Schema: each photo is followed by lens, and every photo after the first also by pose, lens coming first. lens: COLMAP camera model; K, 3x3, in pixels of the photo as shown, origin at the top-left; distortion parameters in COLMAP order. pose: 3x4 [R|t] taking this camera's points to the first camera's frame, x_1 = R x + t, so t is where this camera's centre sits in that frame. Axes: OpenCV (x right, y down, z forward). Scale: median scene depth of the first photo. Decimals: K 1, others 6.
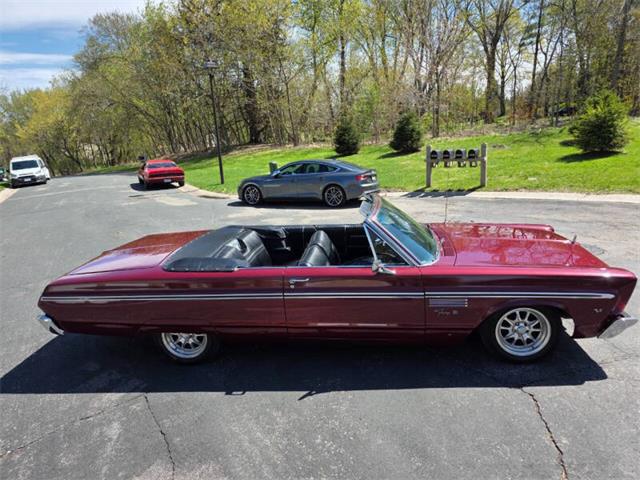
lens RADIAL K [[430.3, 0, 328.9], [0, 430.3, 241.2], [0, 0, 1]] dist [0.050377, -0.042844]
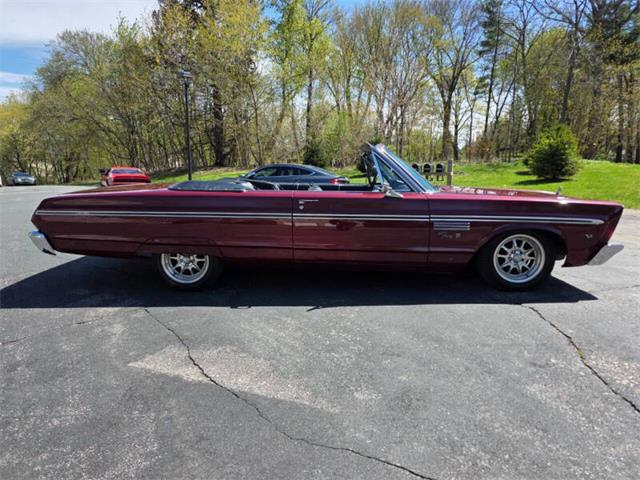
lens RADIAL K [[430.3, 0, 322.2], [0, 430.3, 240.2], [0, 0, 1]] dist [0.050377, -0.042844]
pose [[0.995323, 0.047002, 0.084399, -0.031130], [-0.039298, 0.995100, -0.090729, 0.072385], [-0.088249, 0.086988, 0.992293, -0.001533]]
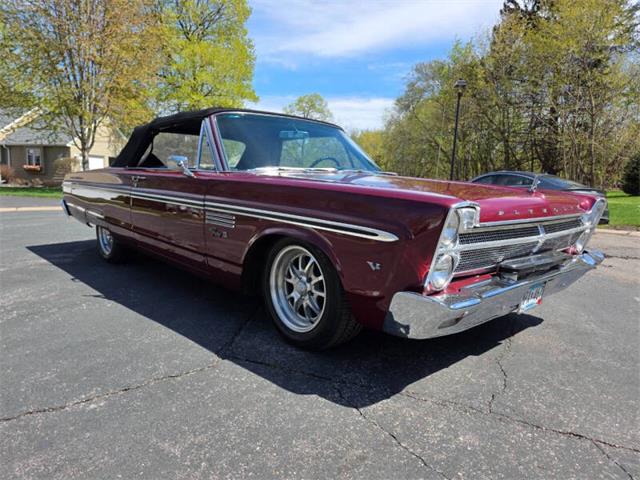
lens RADIAL K [[430.3, 0, 318.4], [0, 430.3, 239.7], [0, 0, 1]] dist [0.050377, -0.042844]
pose [[0.745015, 0.165878, -0.646094, 0.219723], [-0.234278, 0.971951, -0.020610, 0.038580], [0.624553, 0.166720, 0.762980, 0.144220]]
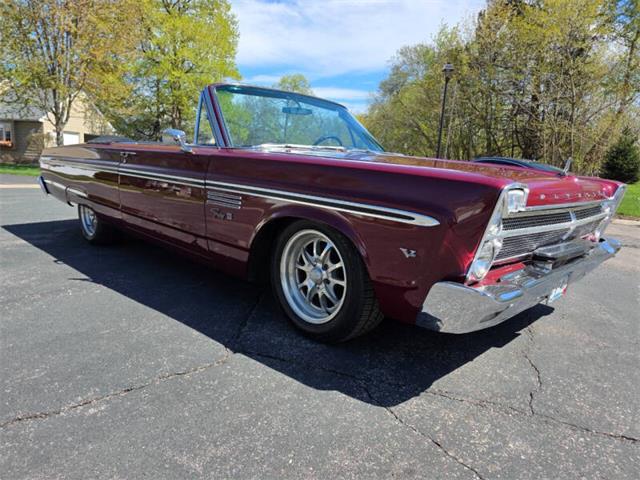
lens RADIAL K [[430.3, 0, 319.7], [0, 430.3, 236.5], [0, 0, 1]] dist [0.050377, -0.042844]
pose [[0.773019, 0.194896, -0.603703, 0.201913], [-0.246420, 0.969160, -0.002654, 0.041301], [0.584567, 0.150816, 0.797205, 0.146653]]
